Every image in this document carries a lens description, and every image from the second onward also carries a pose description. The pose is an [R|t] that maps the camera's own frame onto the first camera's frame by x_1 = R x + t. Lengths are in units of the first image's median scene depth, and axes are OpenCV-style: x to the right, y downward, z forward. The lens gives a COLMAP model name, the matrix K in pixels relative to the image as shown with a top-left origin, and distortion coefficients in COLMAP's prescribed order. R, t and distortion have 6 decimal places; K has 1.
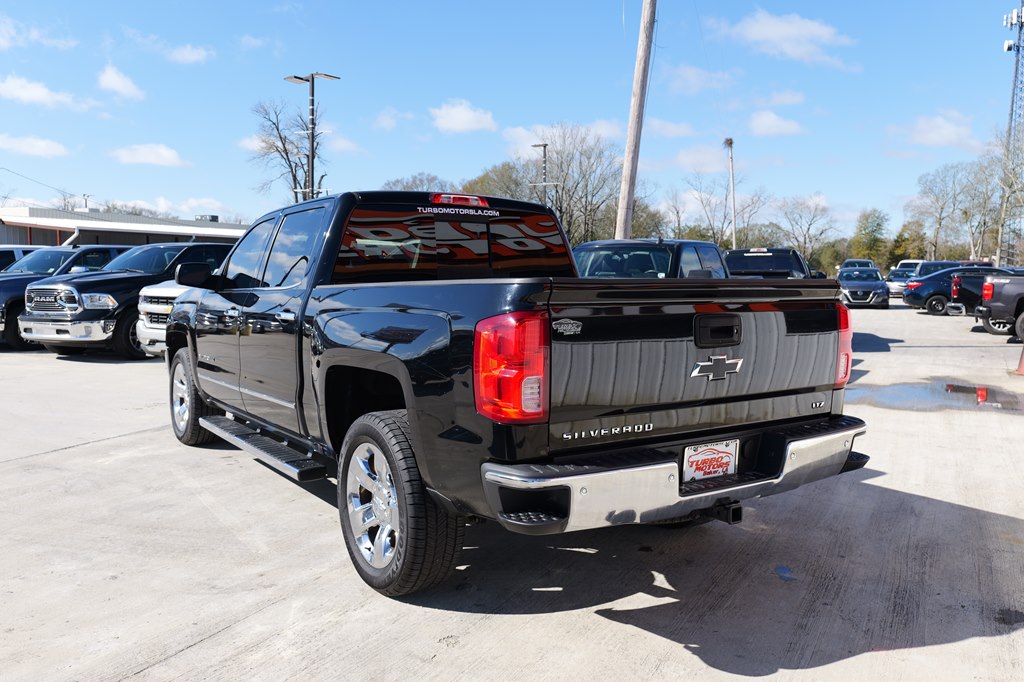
lens RADIAL K [[810.7, 0, 518.5], [0, 810.7, 339.6], [0, 0, 1]] dist [0.002029, -0.003384]
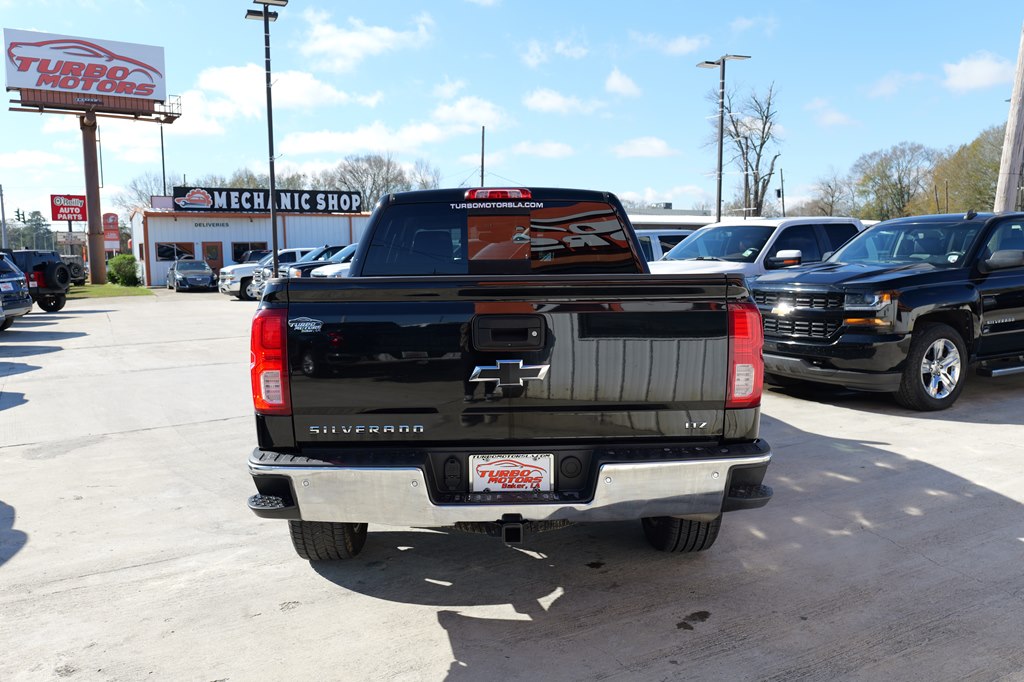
lens RADIAL K [[810.7, 0, 519.6], [0, 810.7, 340.5], [0, 0, 1]] dist [0.002029, -0.003384]
pose [[0.845971, 0.036045, -0.532009, 0.491060], [-0.024343, 0.999283, 0.028995, -0.018933], [0.532672, -0.011578, 0.846242, 0.153666]]
